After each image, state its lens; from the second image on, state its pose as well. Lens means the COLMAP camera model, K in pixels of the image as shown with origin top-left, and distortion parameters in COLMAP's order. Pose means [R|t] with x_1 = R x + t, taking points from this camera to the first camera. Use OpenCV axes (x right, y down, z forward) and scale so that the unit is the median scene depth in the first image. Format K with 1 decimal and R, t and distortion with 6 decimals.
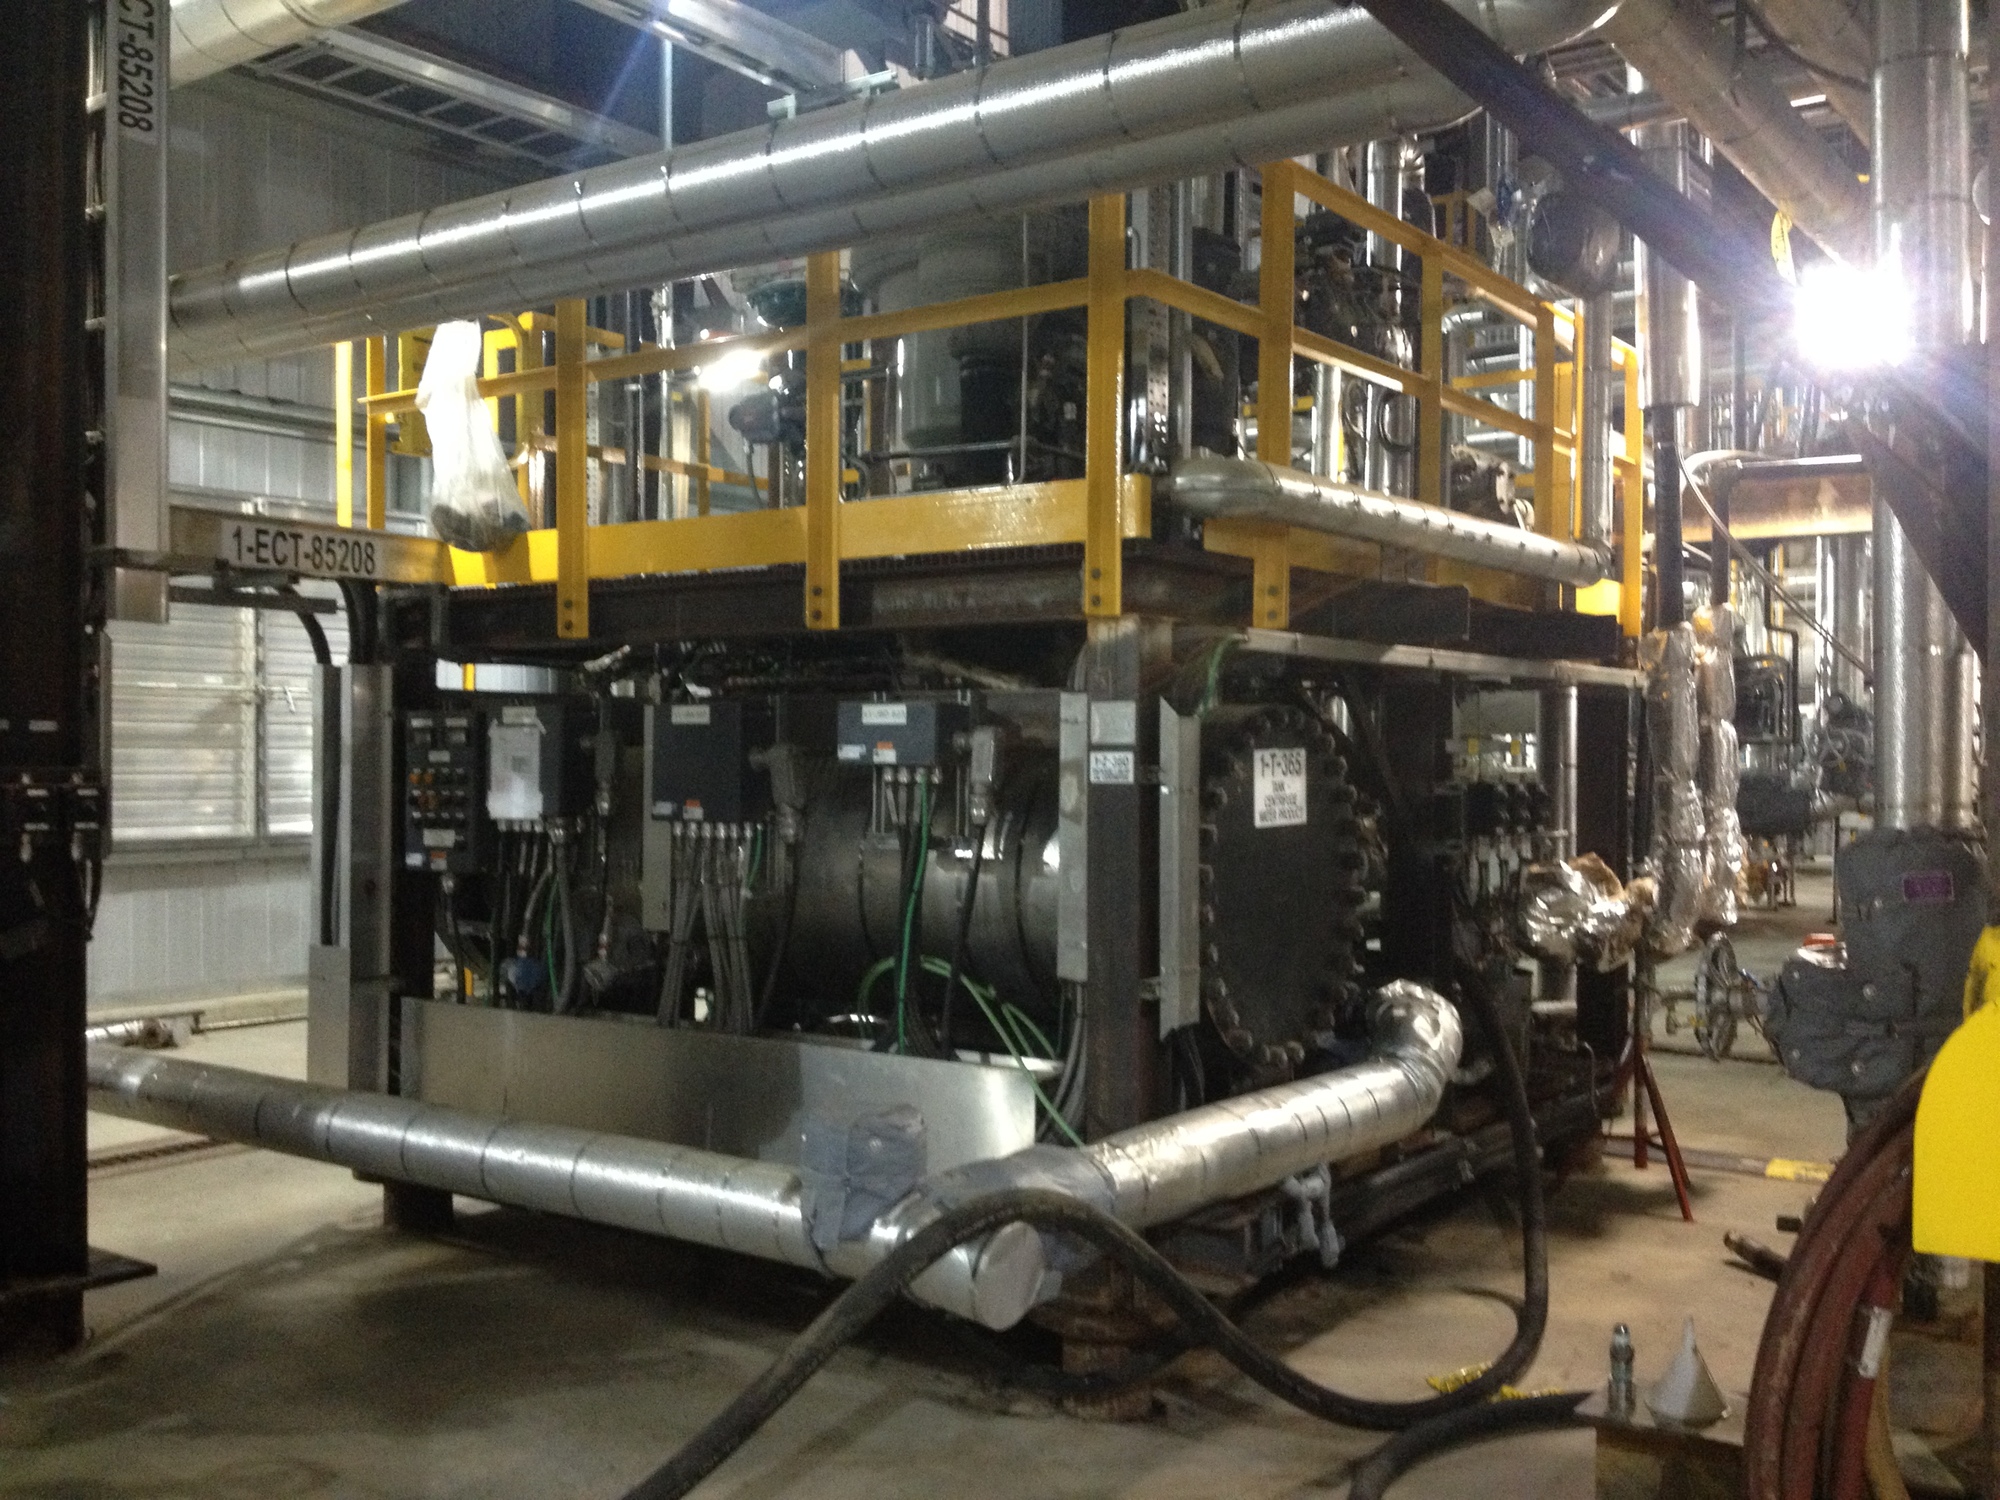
lens RADIAL K [[2018.2, 0, 1000.0], [0, 2018.2, 750.0], [0, 0, 1]] dist [0.227789, -0.653349]
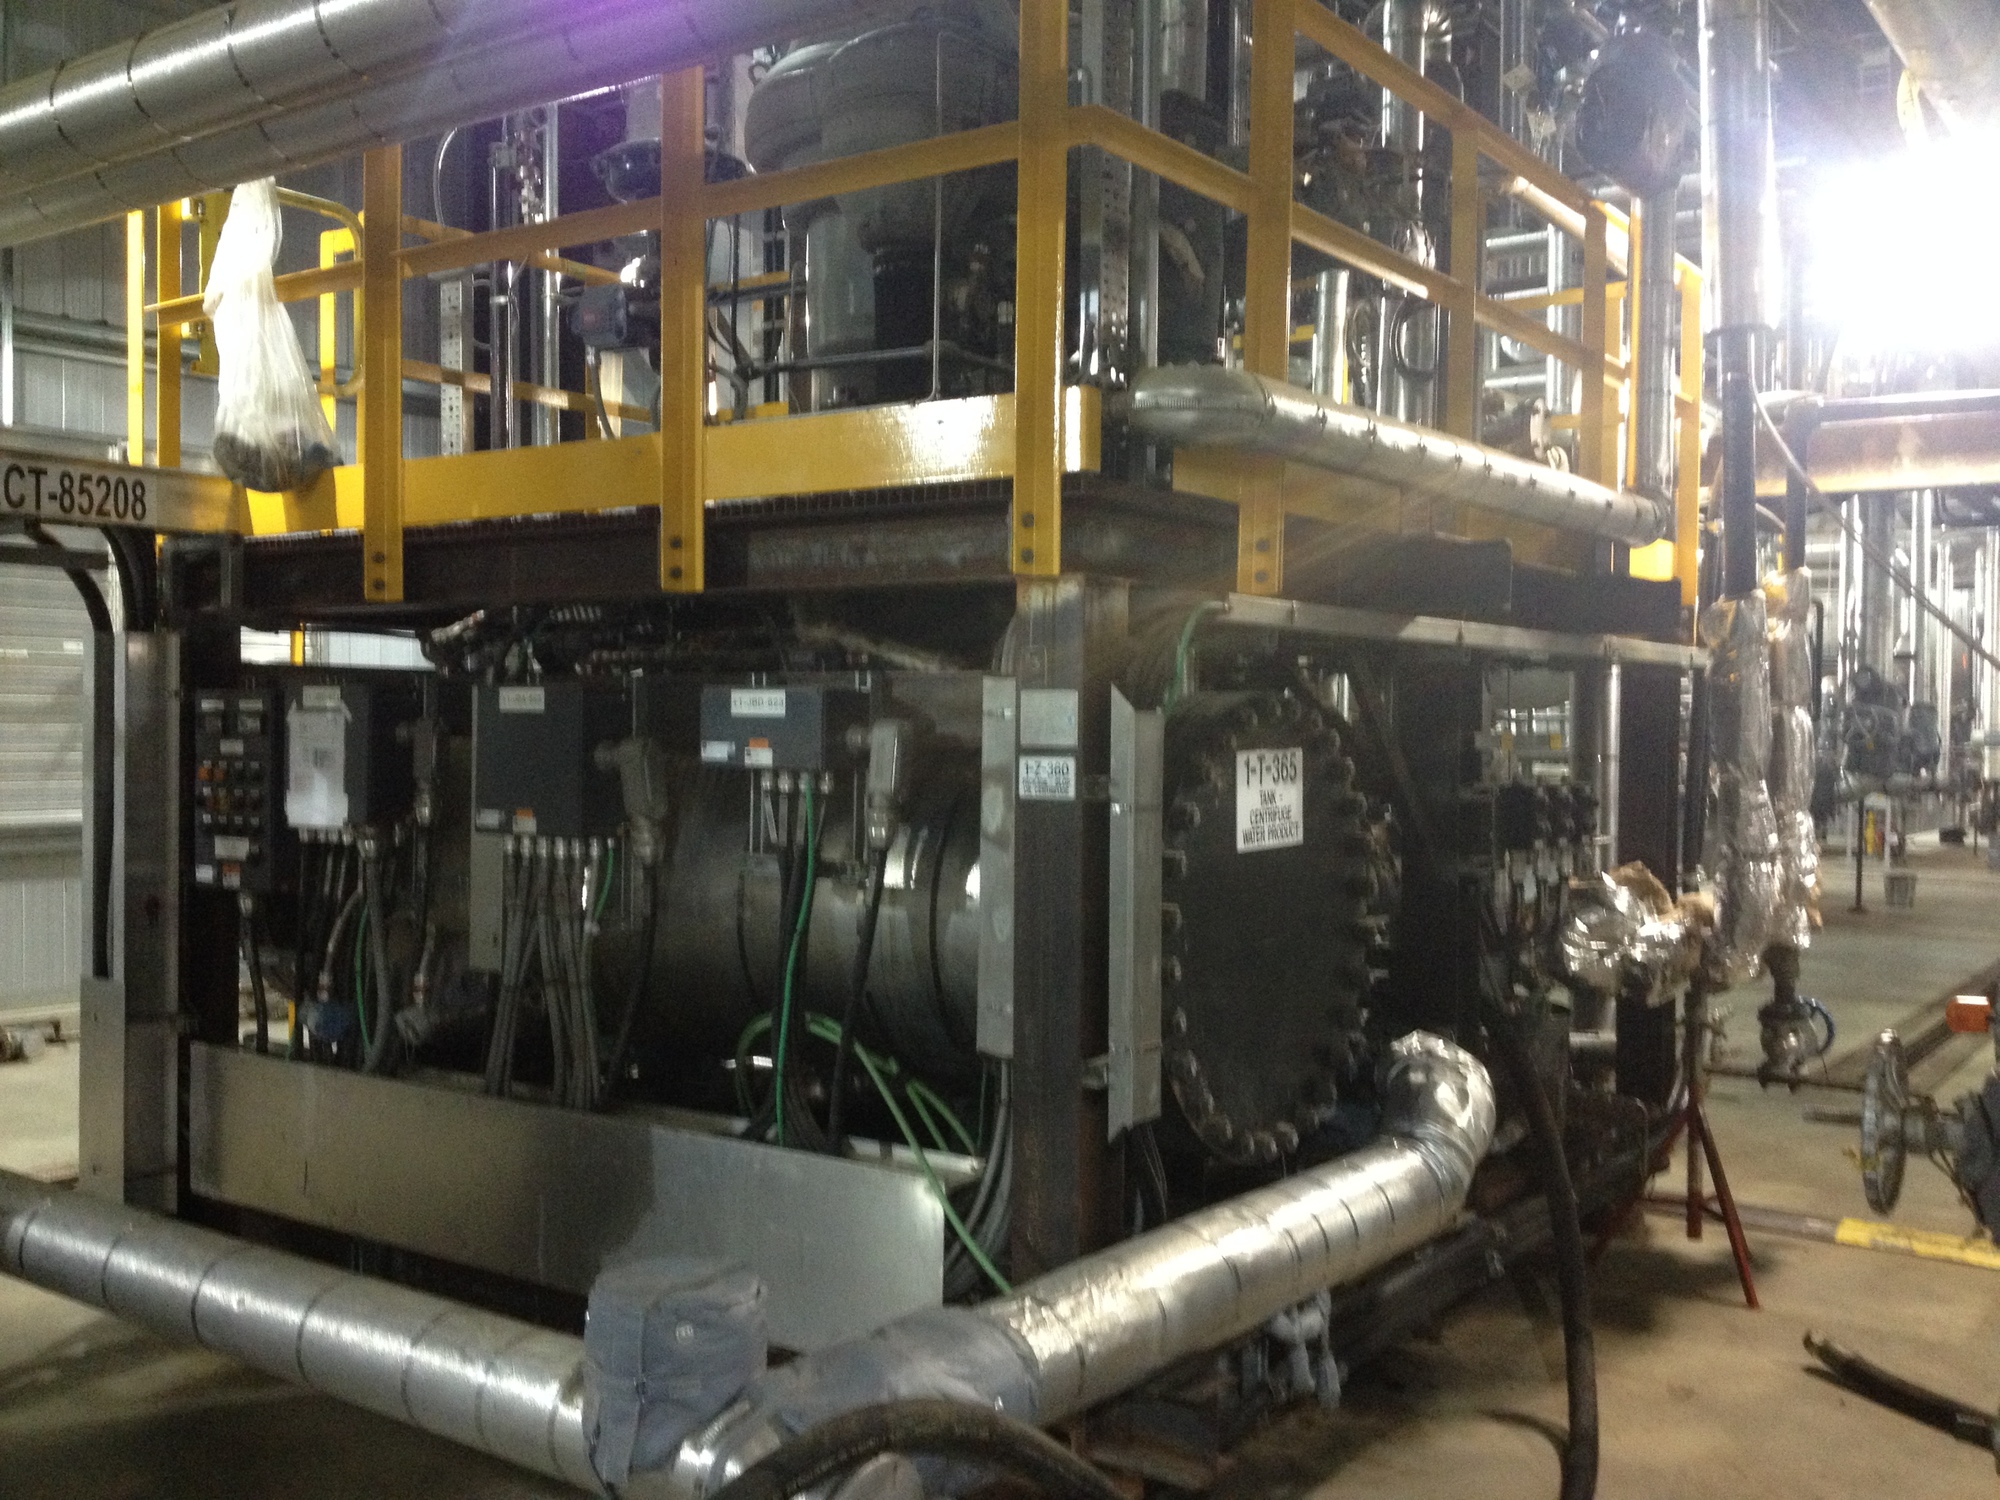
lens RADIAL K [[1976.9, 0, 1000.0], [0, 1976.9, 750.0], [0, 0, 1]] dist [0.217561, -0.593450]
pose [[0.999985, 0.005248, 0.001372, 0.029509], [-0.005271, 0.999823, 0.018054, -0.012031], [-0.001277, -0.018061, 0.999836, 0.210608]]
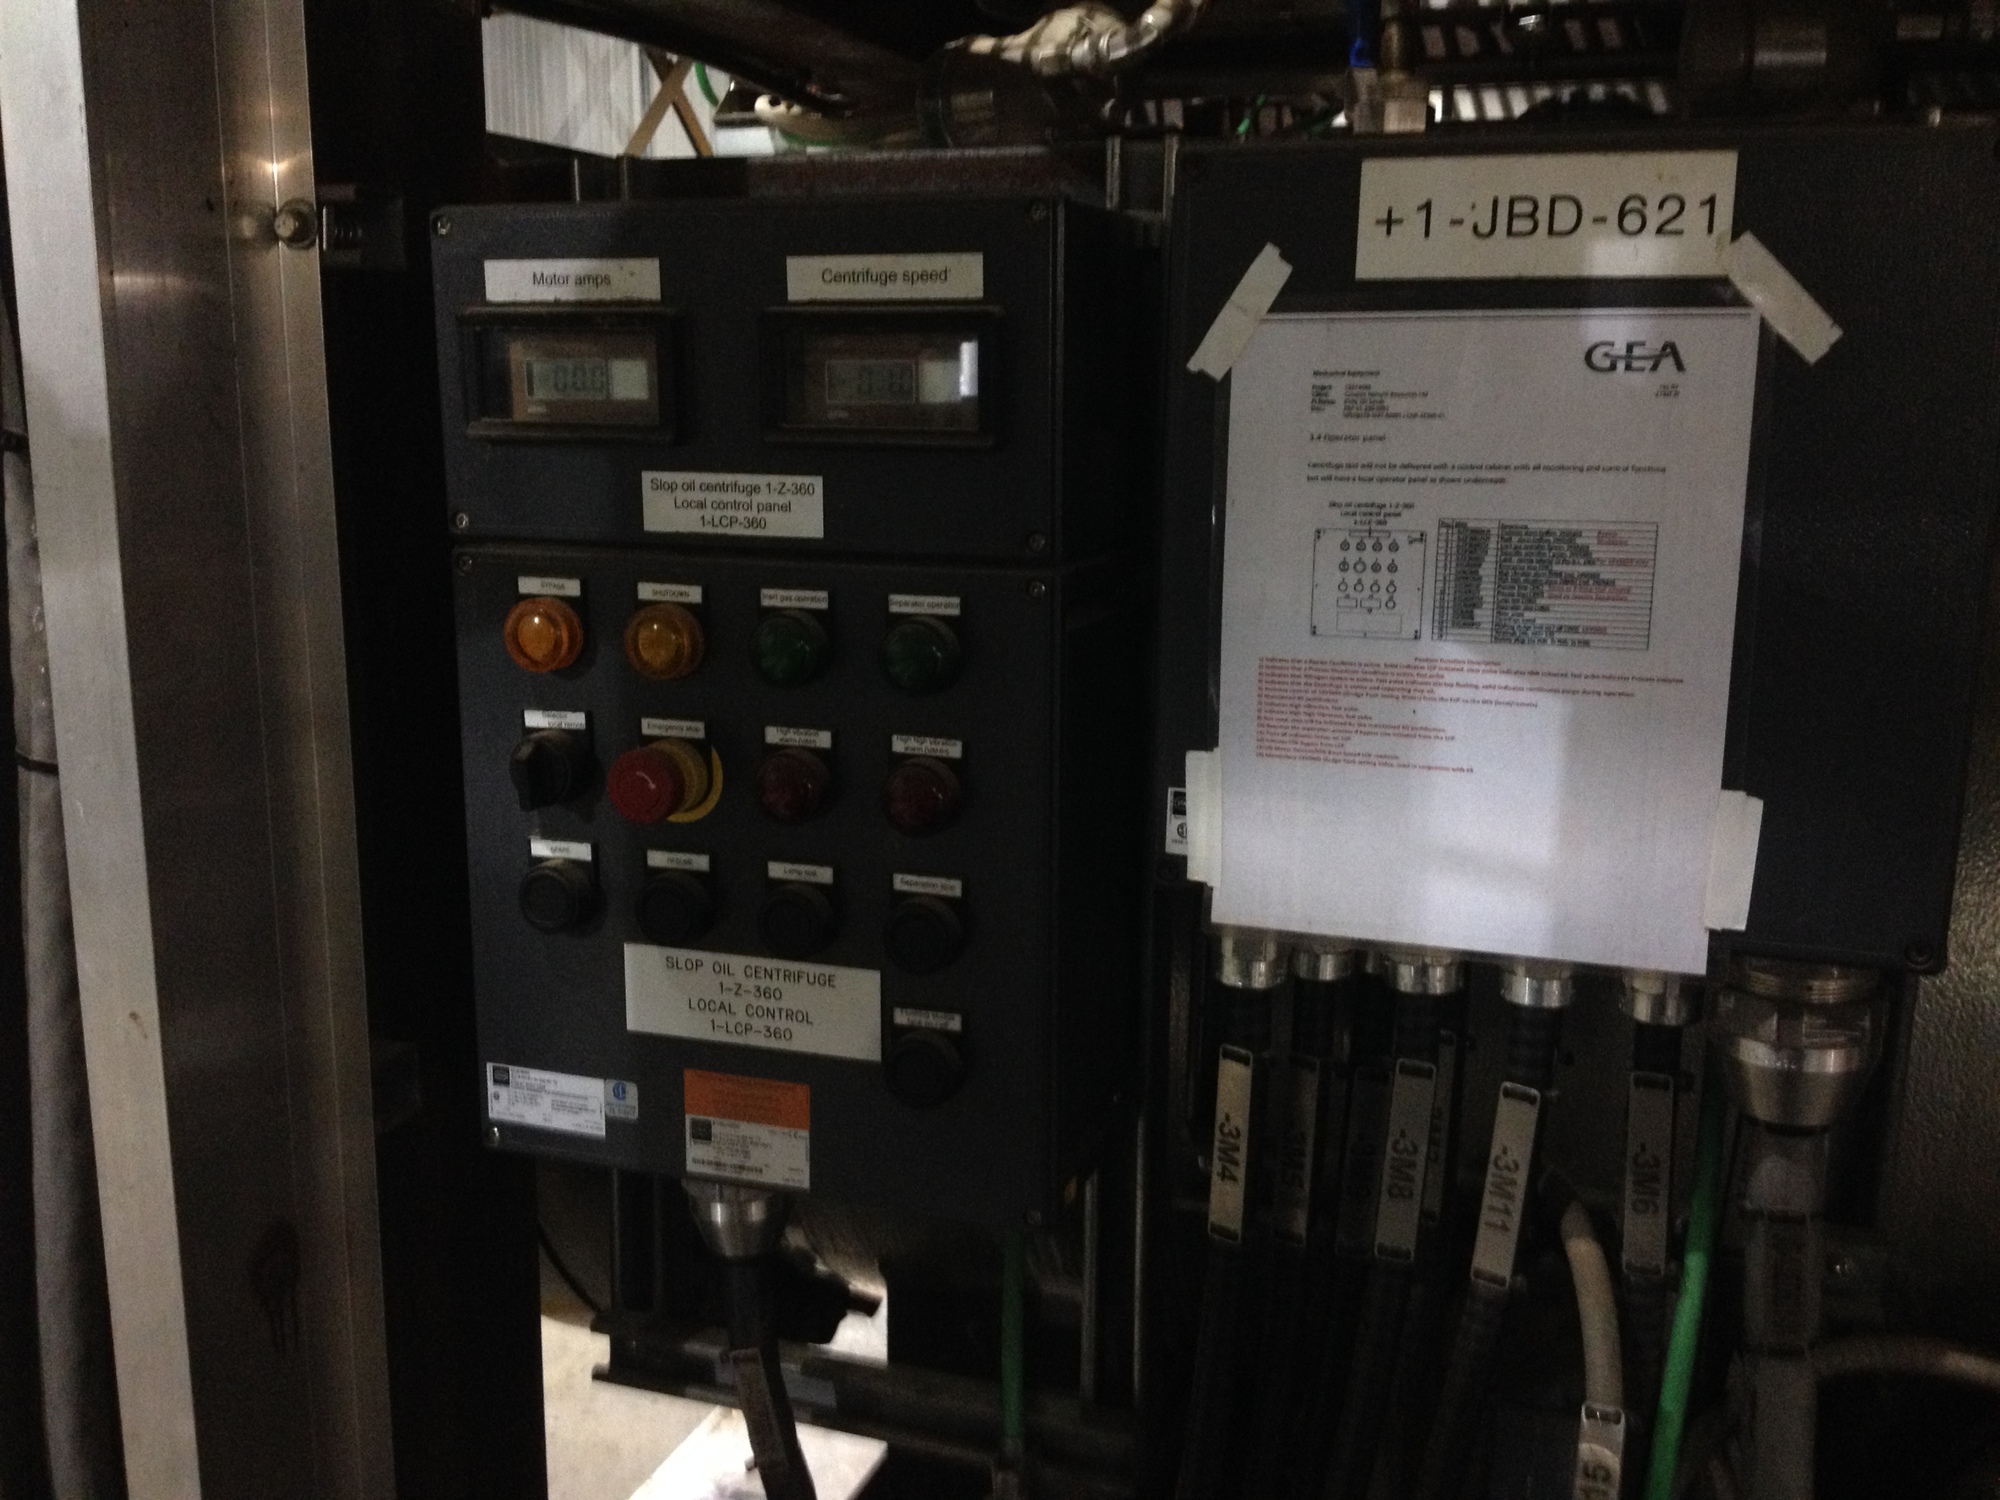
lens RADIAL K [[1976.9, 0, 1000.0], [0, 1976.9, 750.0], [0, 0, 1]] dist [0.217561, -0.593450]
pose [[0.960791, -0.059559, 0.270803, -0.307558], [0.003089, 0.978897, 0.204331, -0.009818], [-0.277258, -0.195483, 0.940699, 0.877419]]
